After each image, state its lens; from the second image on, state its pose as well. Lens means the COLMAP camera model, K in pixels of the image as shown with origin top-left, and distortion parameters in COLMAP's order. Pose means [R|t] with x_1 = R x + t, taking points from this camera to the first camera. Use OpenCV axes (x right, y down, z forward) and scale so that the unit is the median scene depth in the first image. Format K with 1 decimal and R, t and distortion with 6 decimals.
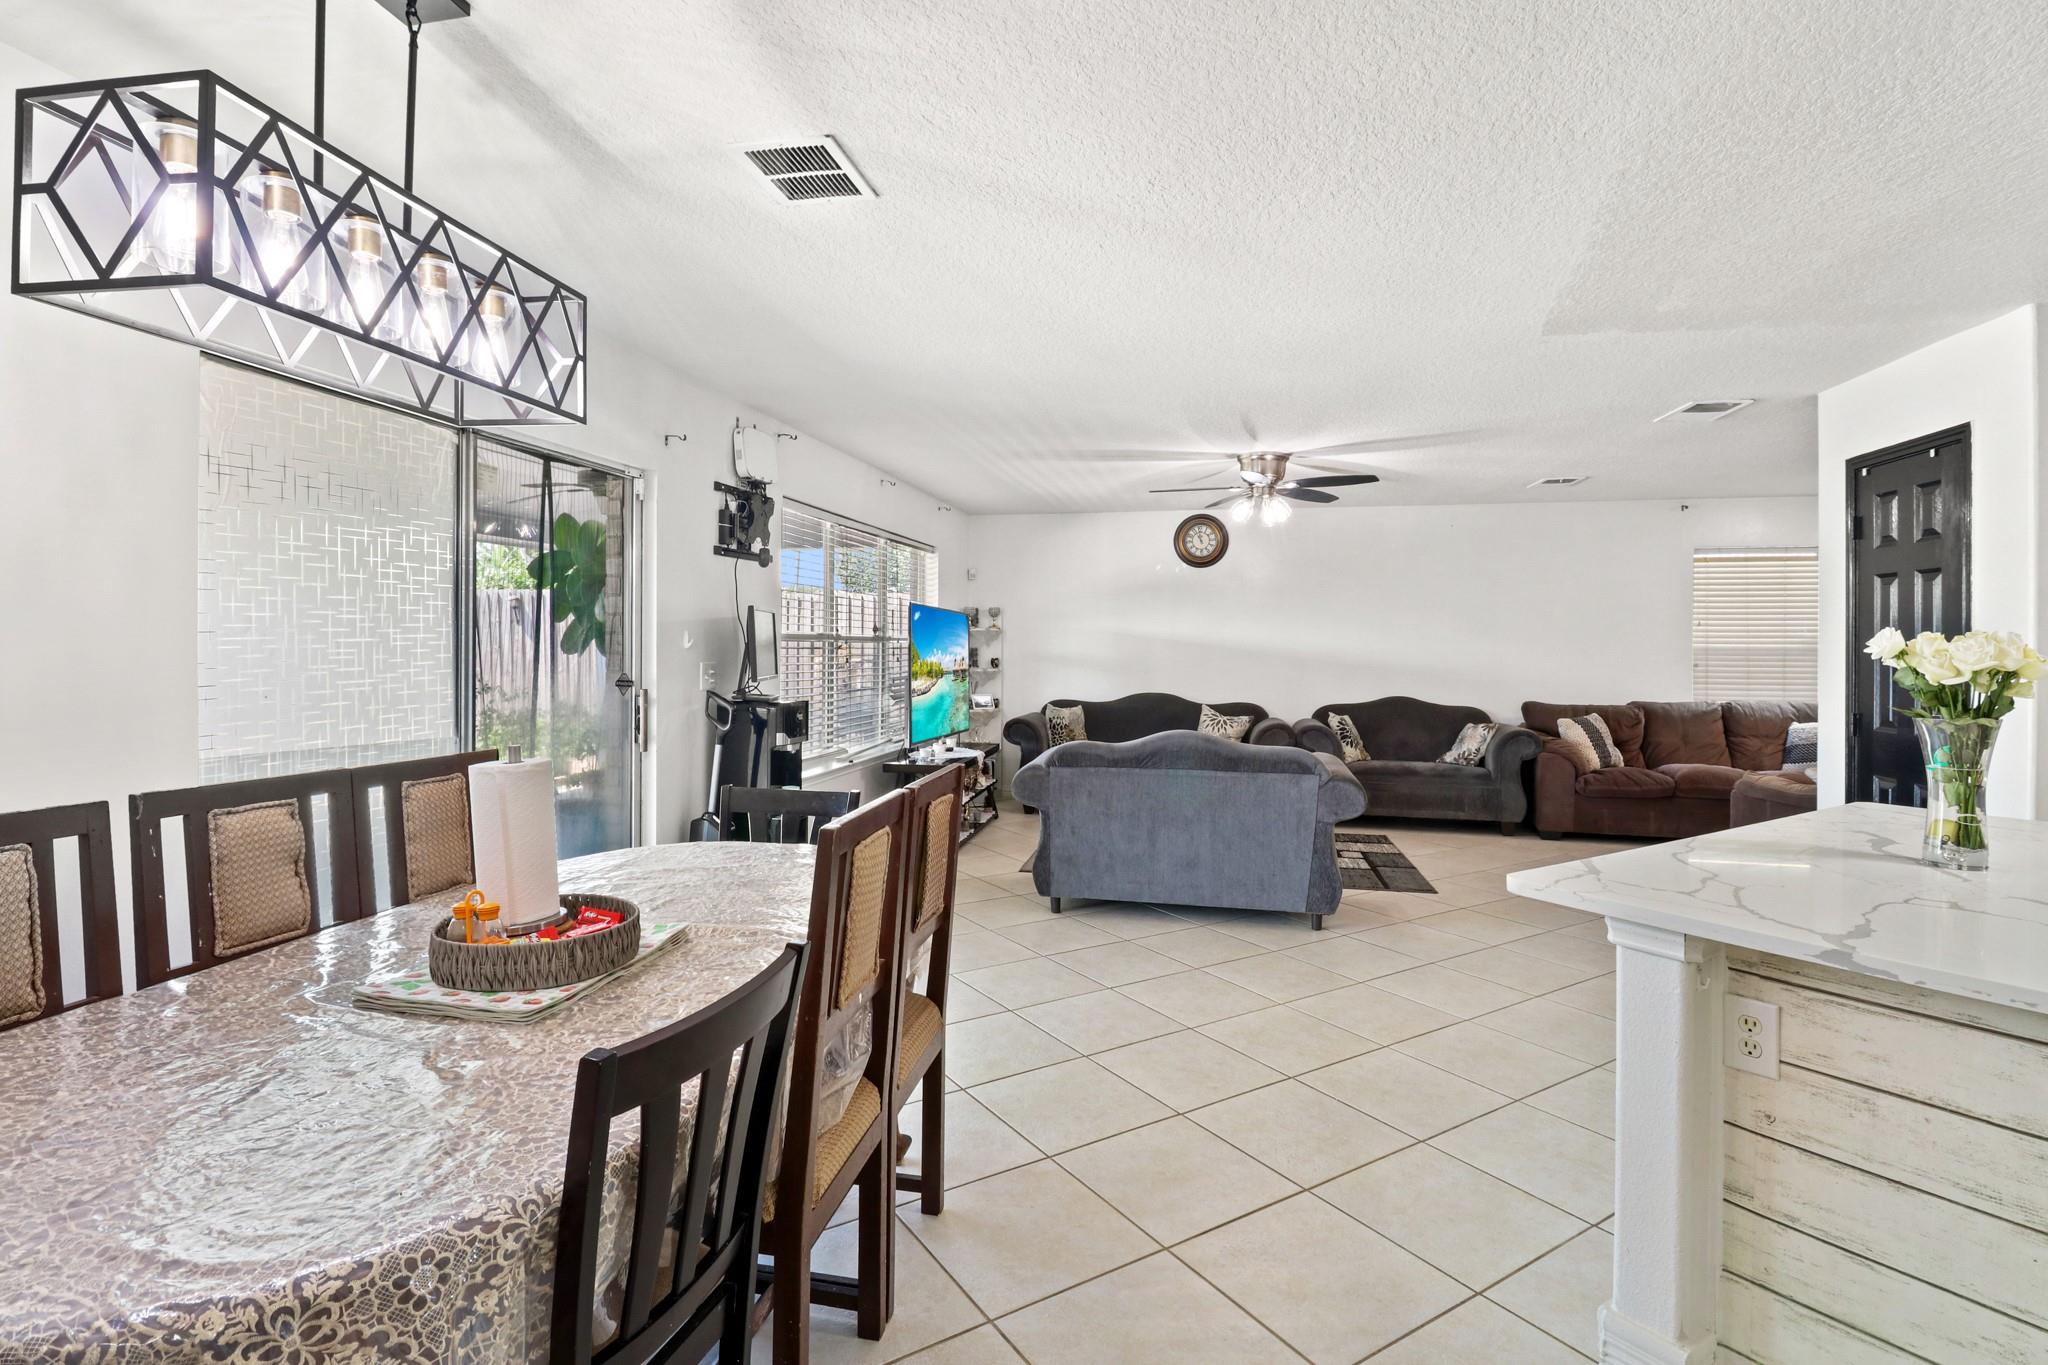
lens RADIAL K [[964.7, 0, 992.0], [0, 964.7, 652.8], [0, 0, 1]] dist [-0.001960, -0.010351]
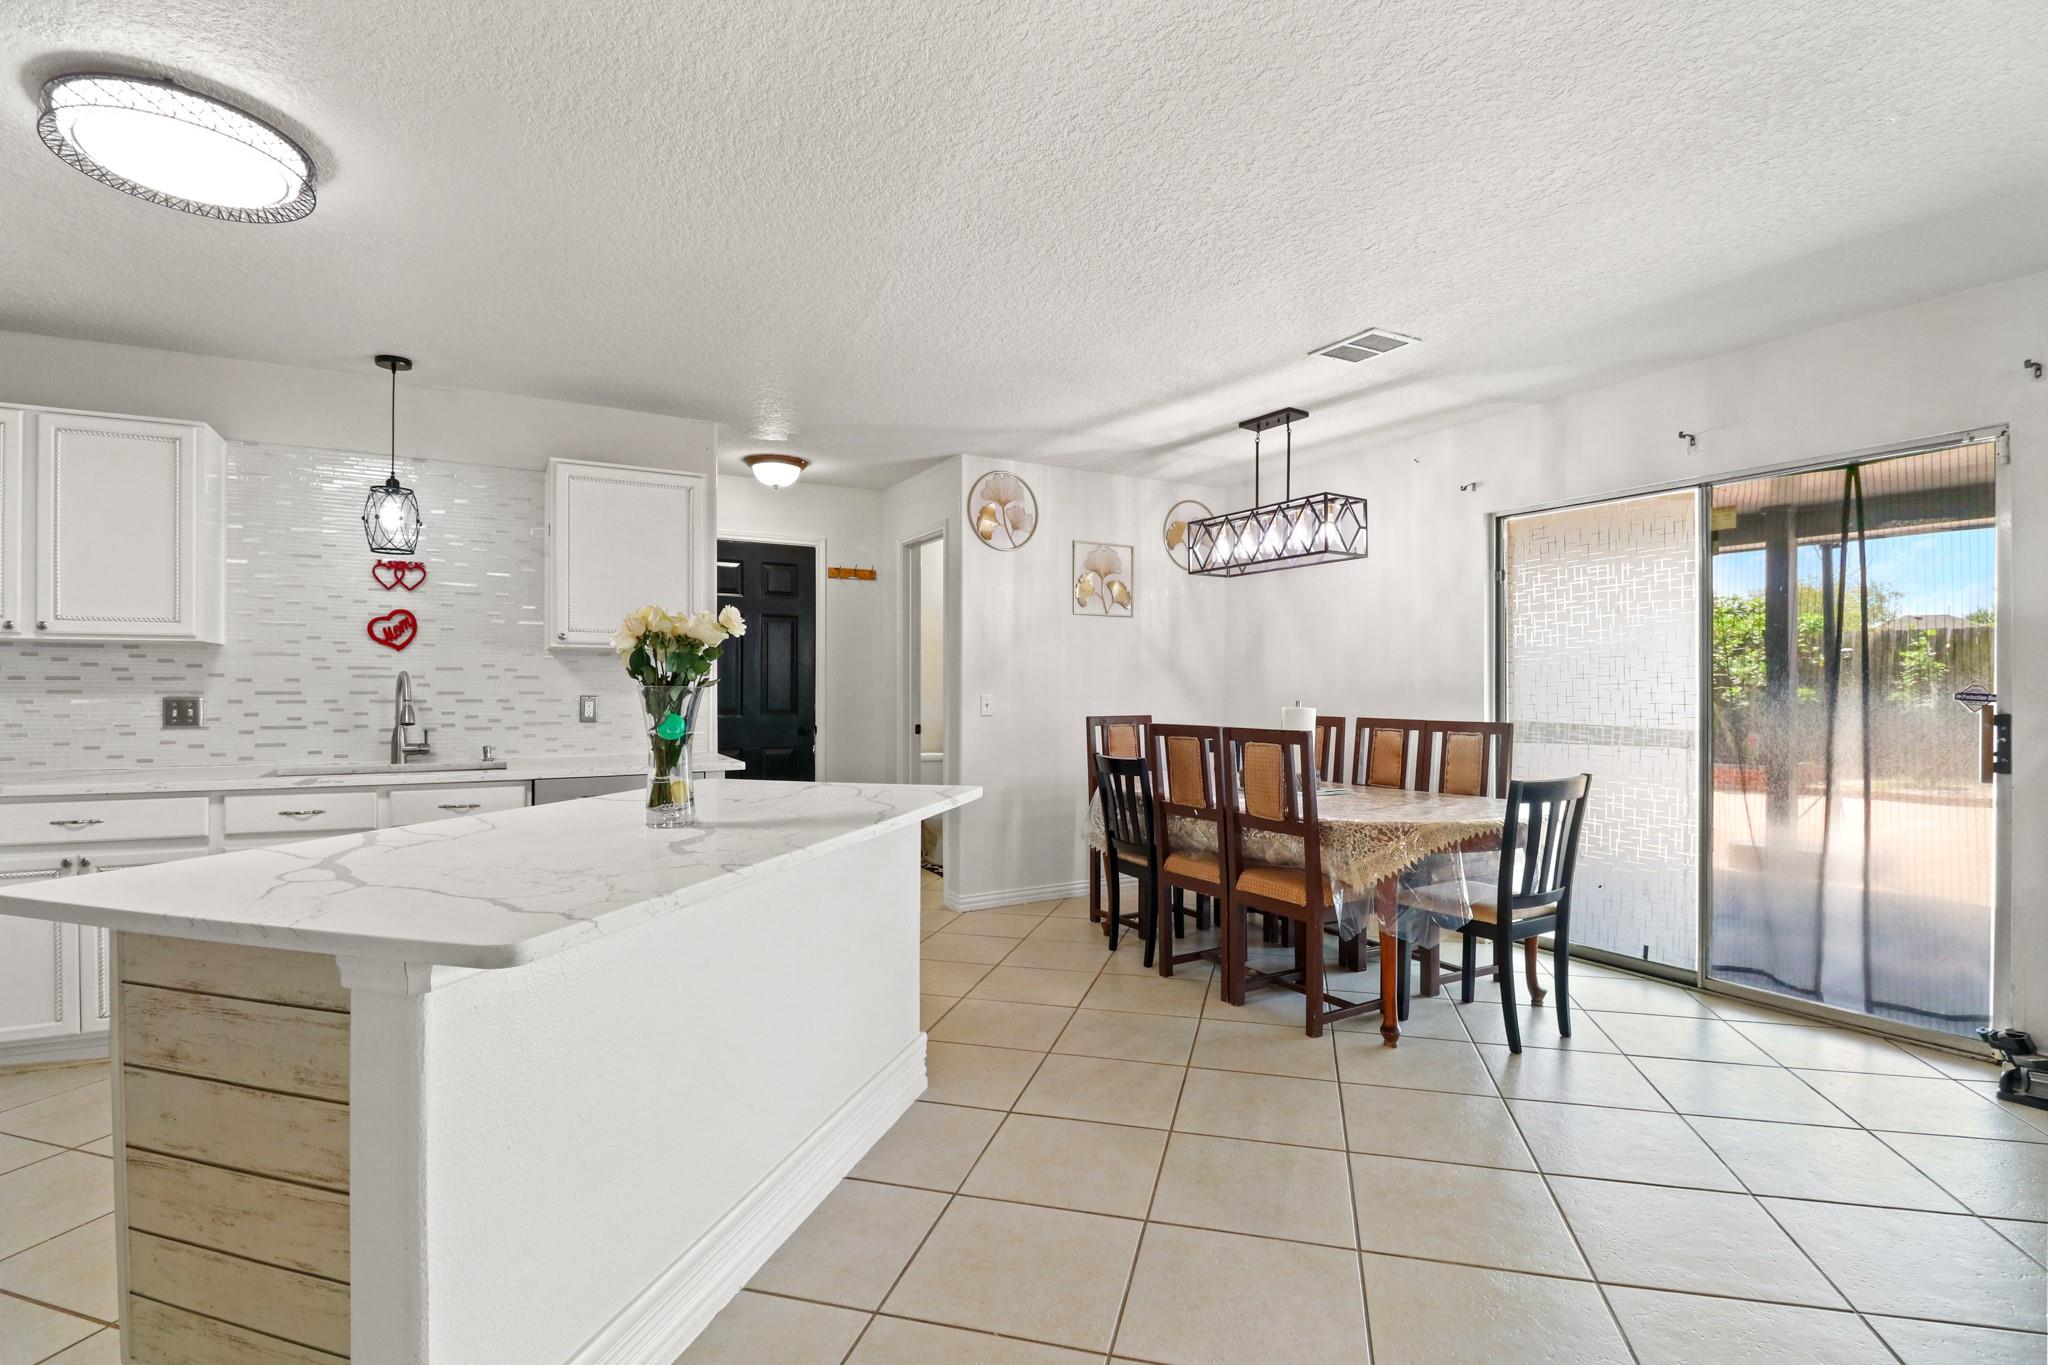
lens RADIAL K [[964.7, 0, 1037.2], [0, 964.7, 686.7], [0, 0, 1]] dist [-0.001960, -0.010351]
pose [[-0.723524, -0.010253, -0.690223, 0.632557], [-0.011360, 0.999931, -0.002945, 0.028619], [0.690206, 0.005710, -0.723590, 0.882205]]
